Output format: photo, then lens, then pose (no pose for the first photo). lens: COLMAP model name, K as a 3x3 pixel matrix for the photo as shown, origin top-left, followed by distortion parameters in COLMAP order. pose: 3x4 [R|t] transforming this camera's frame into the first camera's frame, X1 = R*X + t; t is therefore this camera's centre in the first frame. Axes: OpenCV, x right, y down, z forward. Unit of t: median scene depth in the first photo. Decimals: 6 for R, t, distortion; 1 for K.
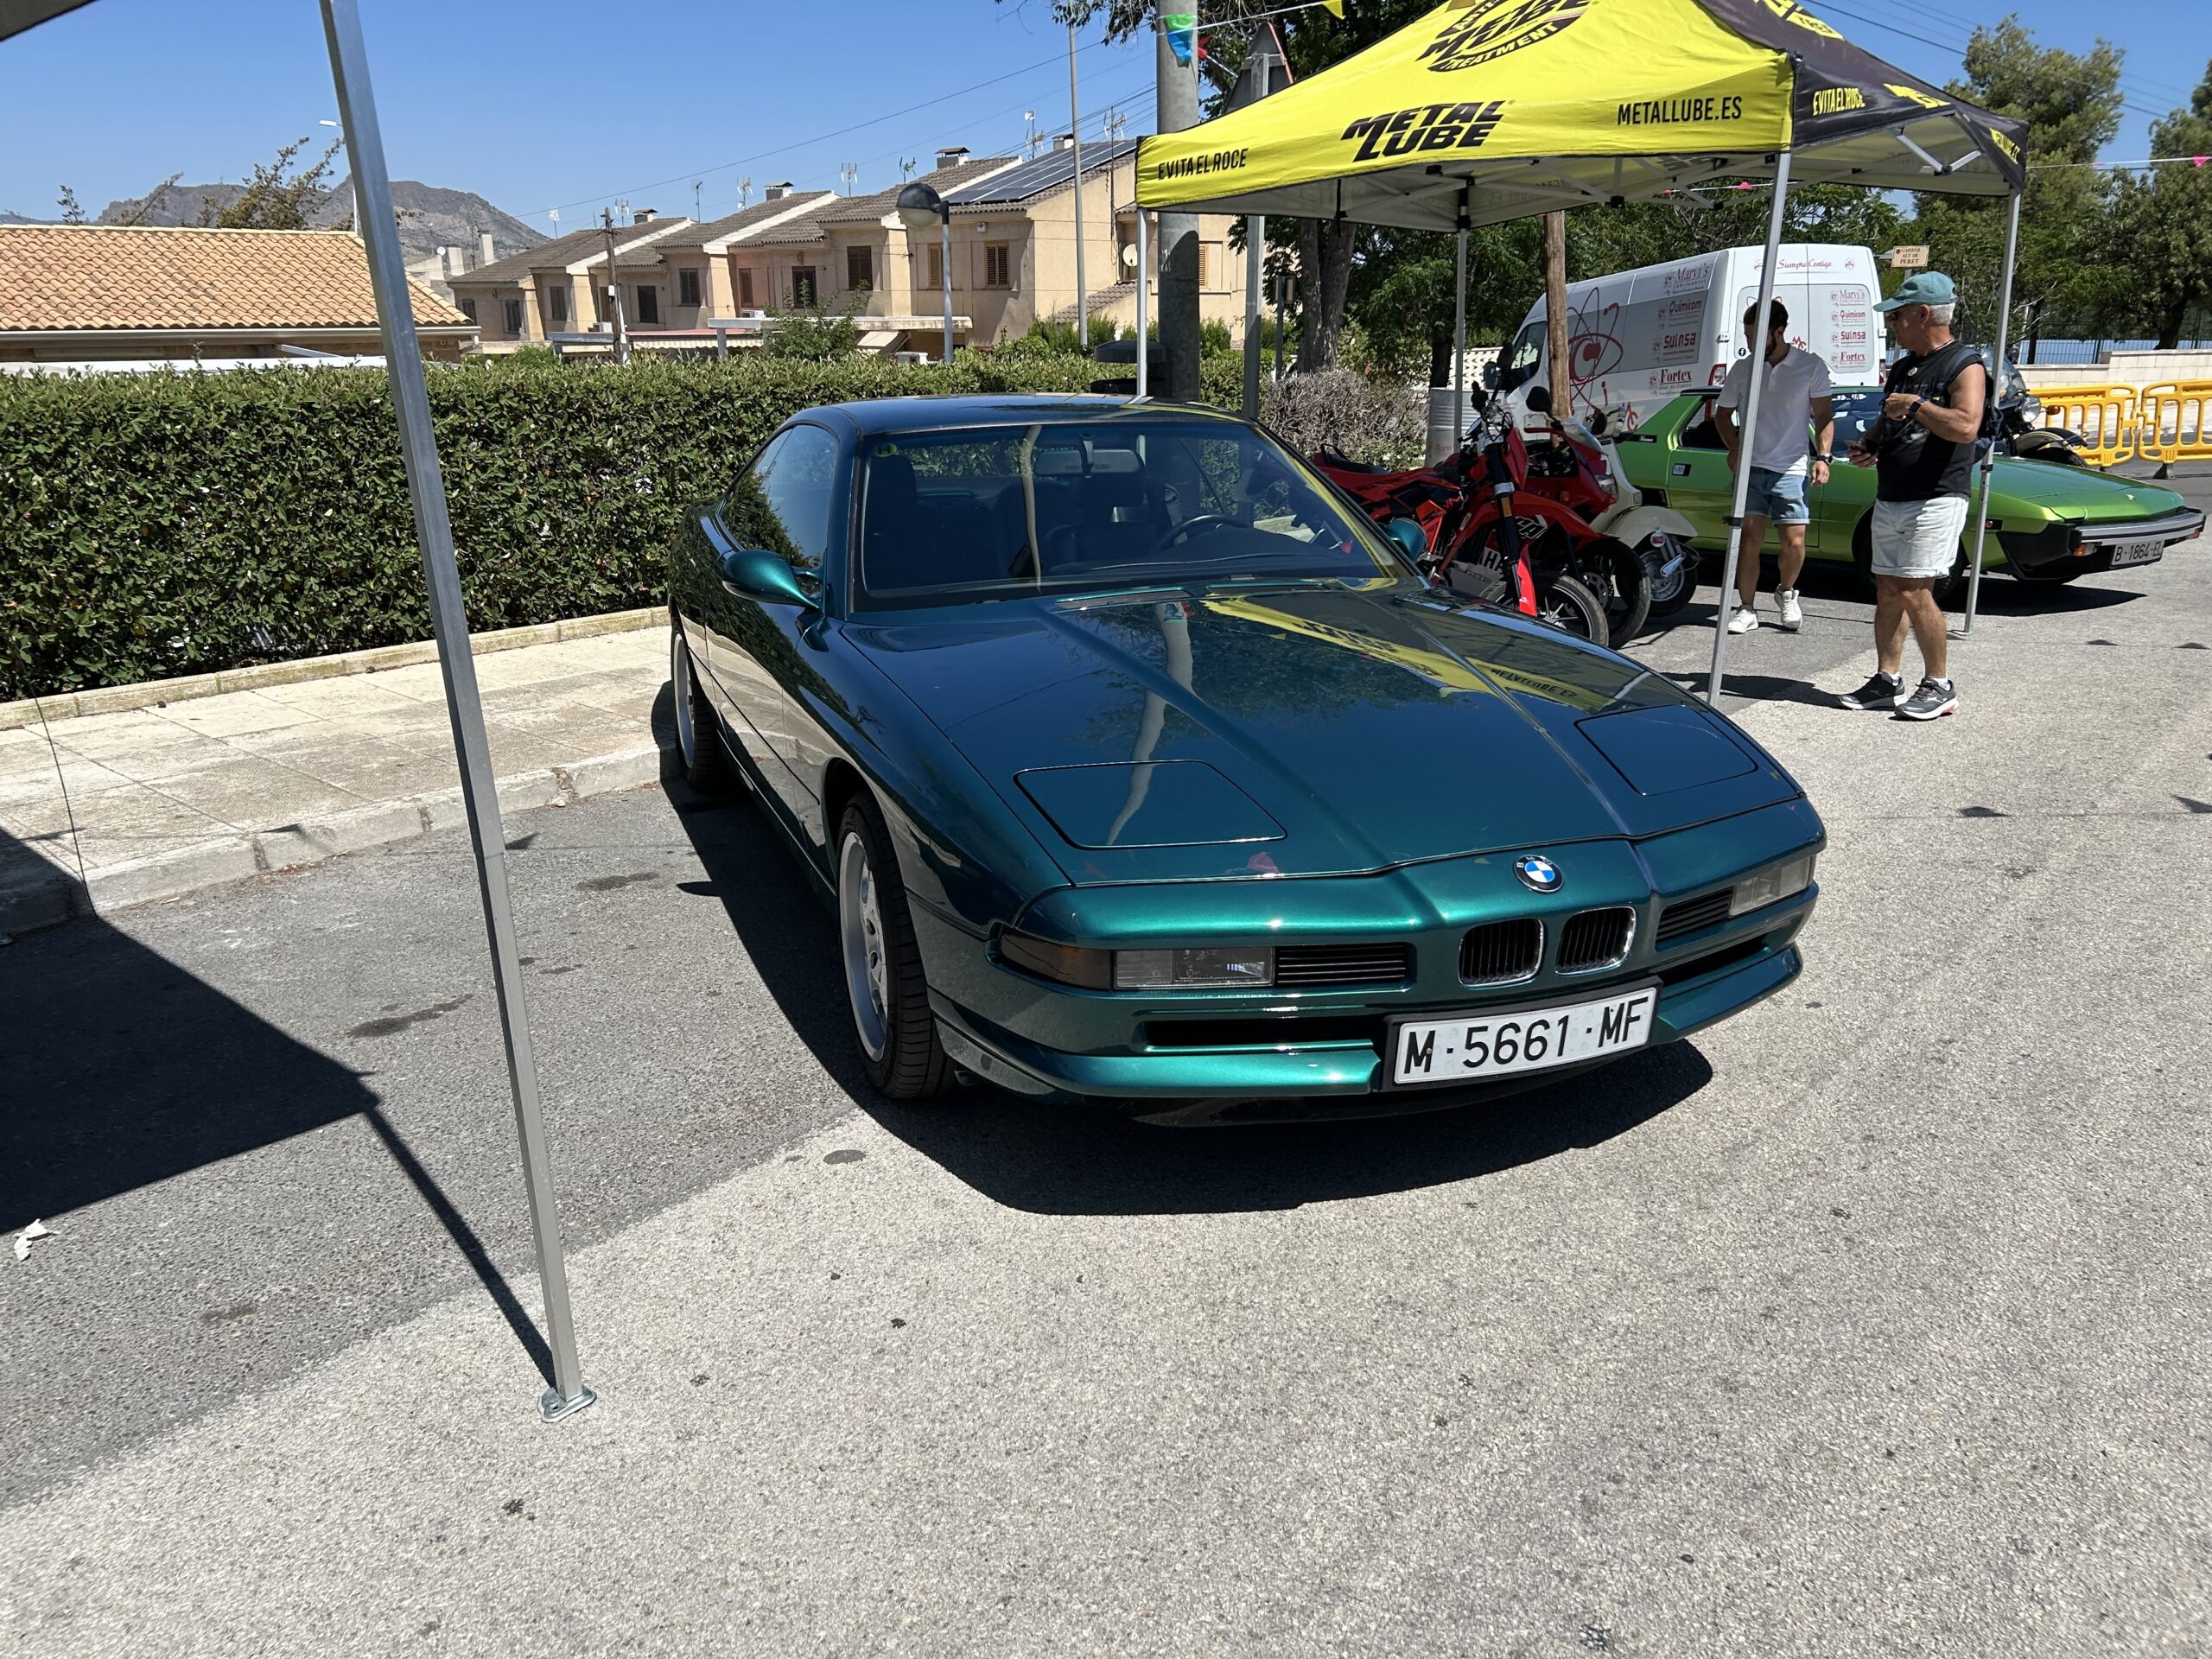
lens RADIAL K [[1666.3, 0, 1093.0], [0, 1666.3, 810.6], [0, 0, 1]] dist [0.045036, -0.045864]
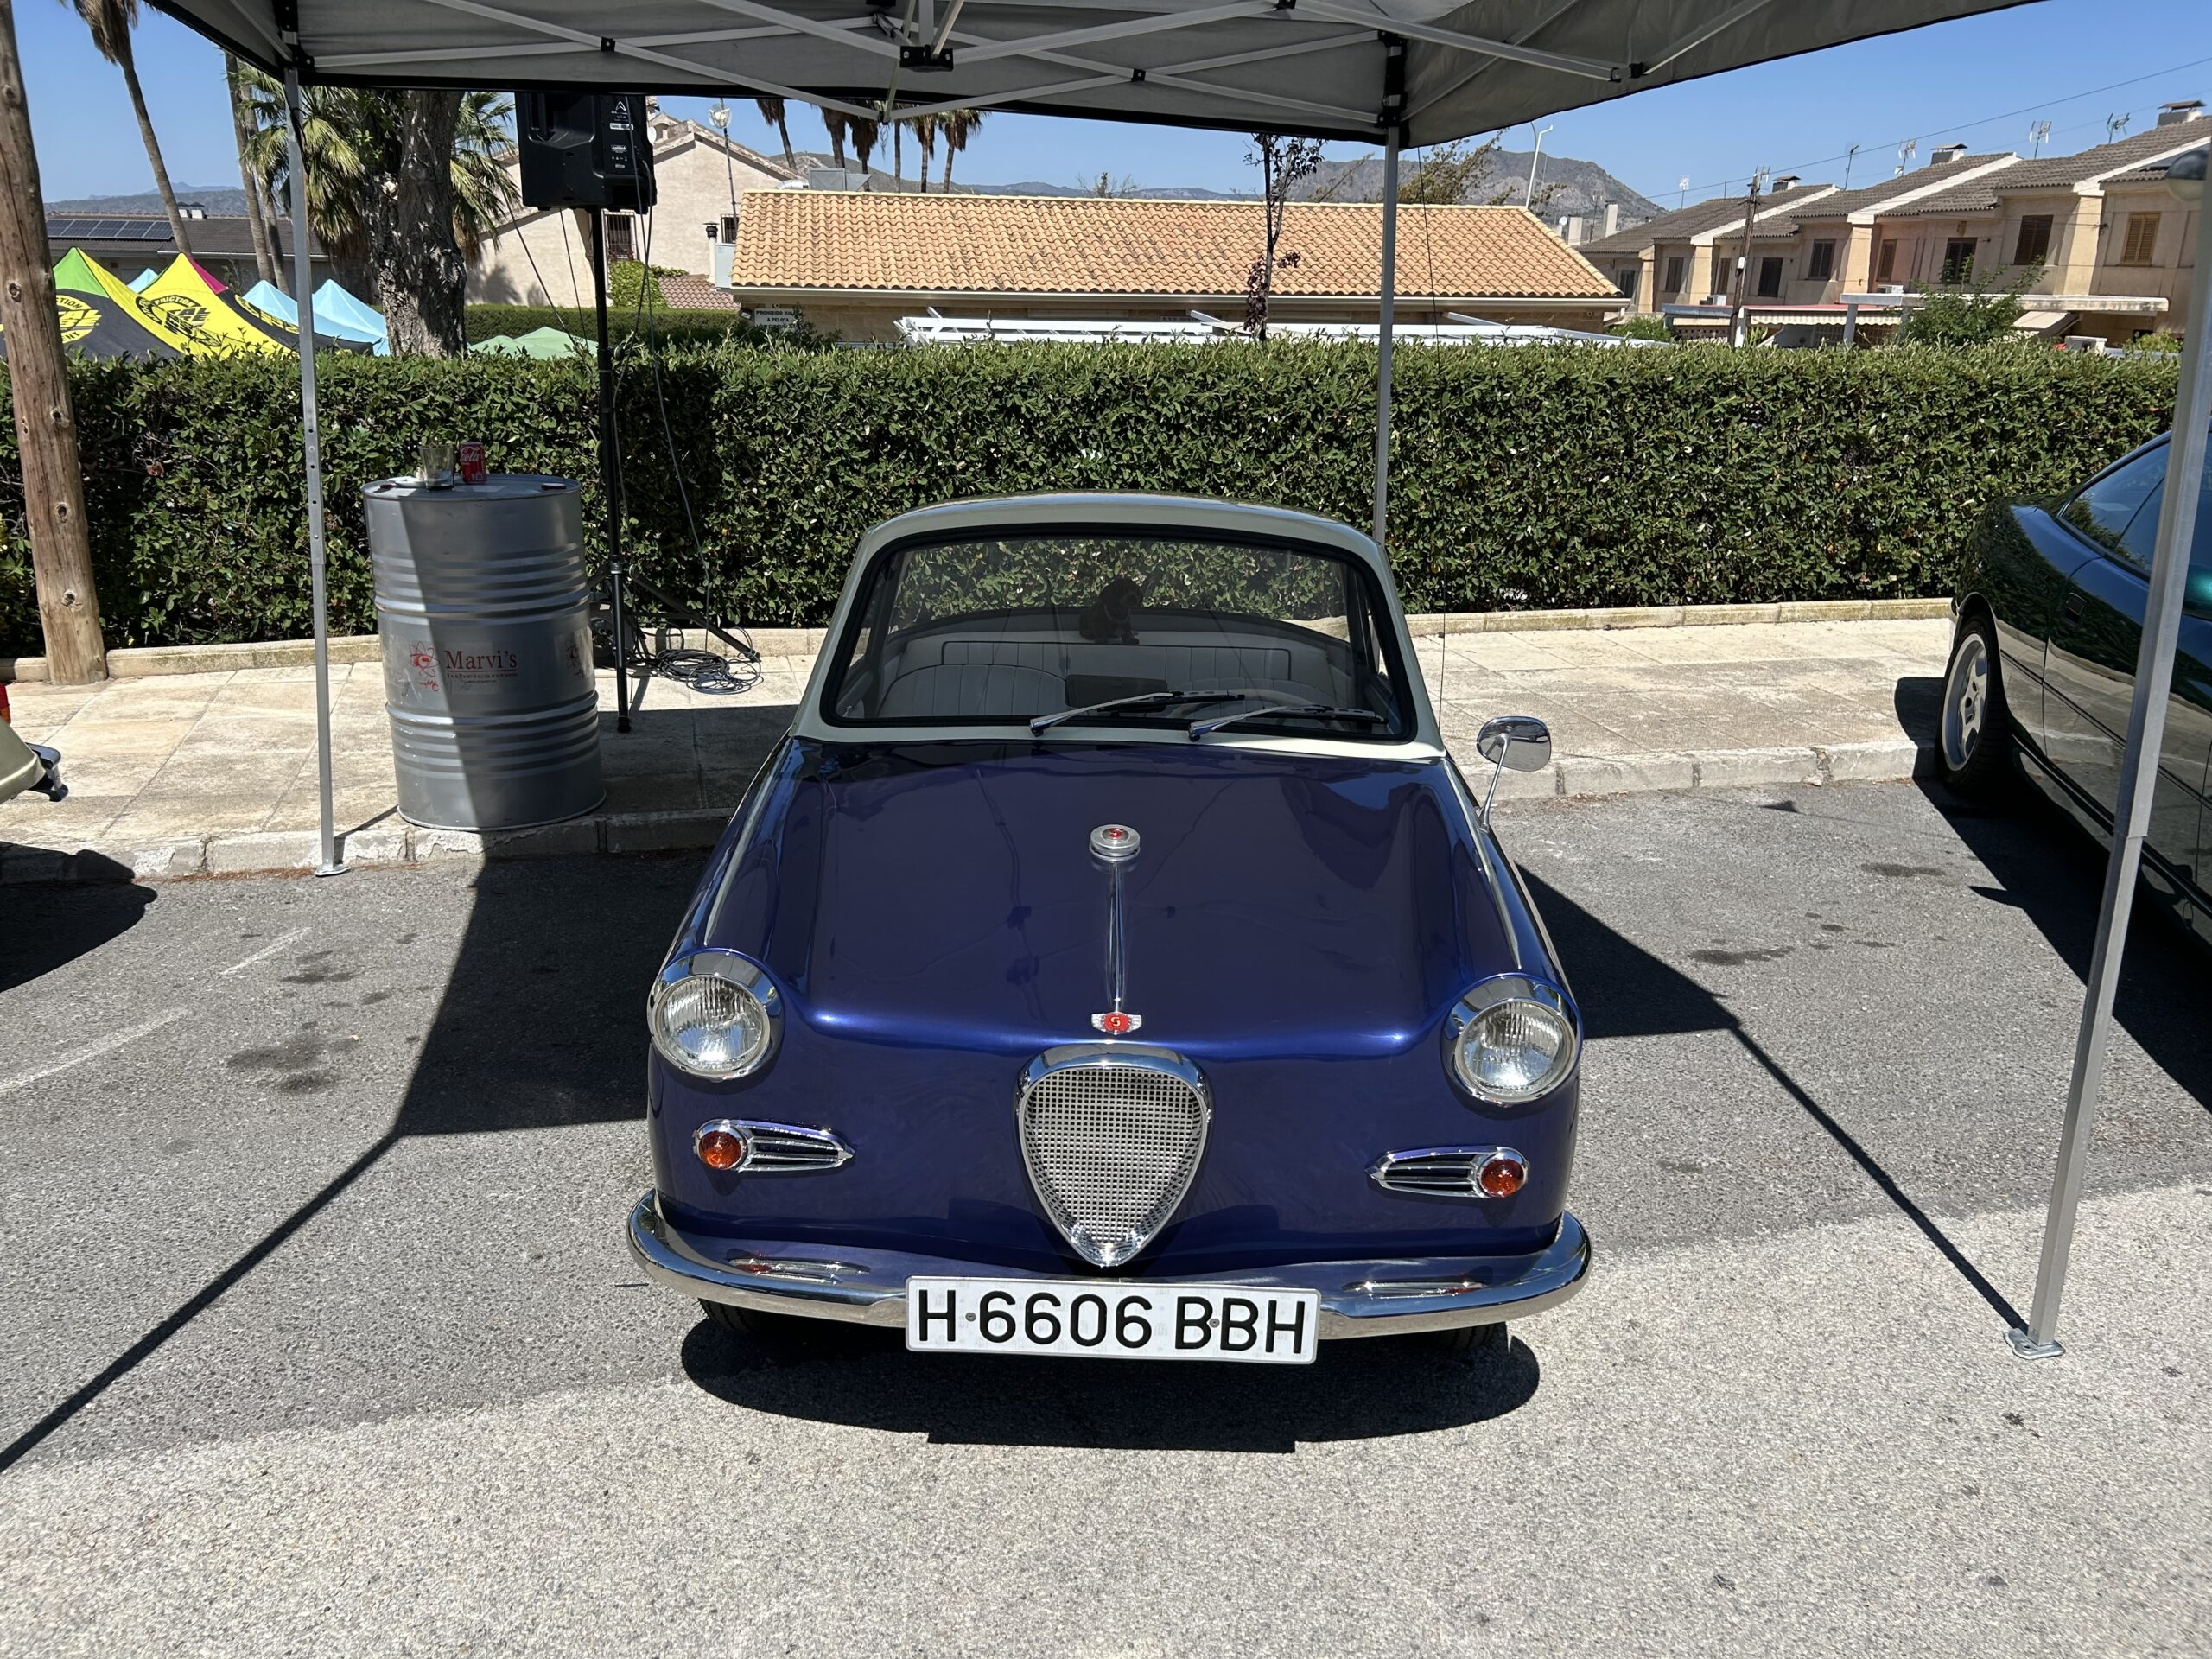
lens RADIAL K [[1666.3, 0, 1091.8], [0, 1666.3, 825.1], [0, 0, 1]] dist [0.045036, -0.045864]
pose [[0.823046, 0.197362, -0.532582, -0.099392], [-0.184359, 0.979746, 0.078163, 0.017288], [0.537222, 0.033855, 0.842761, -0.080891]]
